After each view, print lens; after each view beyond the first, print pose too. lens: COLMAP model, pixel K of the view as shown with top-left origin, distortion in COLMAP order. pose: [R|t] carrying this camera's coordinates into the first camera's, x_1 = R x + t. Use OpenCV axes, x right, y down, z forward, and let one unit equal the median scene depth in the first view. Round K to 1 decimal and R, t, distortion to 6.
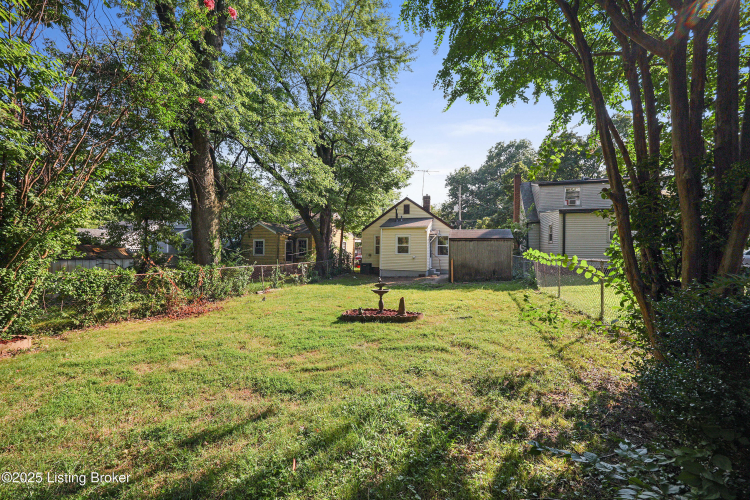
lens RADIAL K [[298.4, 0, 361.4], [0, 298.4, 257.8], [0, 0, 1]] dist [-0.003481, -0.000056]
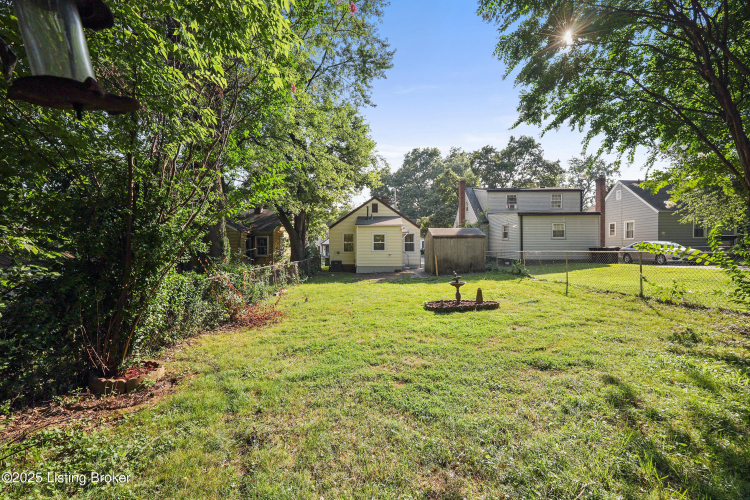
lens RADIAL K [[298.4, 0, 375.7], [0, 298.4, 251.4], [0, 0, 1]] dist [-0.003481, -0.000056]
pose [[0.953087, -0.015302, 0.302311, -0.248143], [0.019412, 0.999755, -0.010596, -0.000803], [-0.302075, 0.015967, 0.953150, 0.018918]]
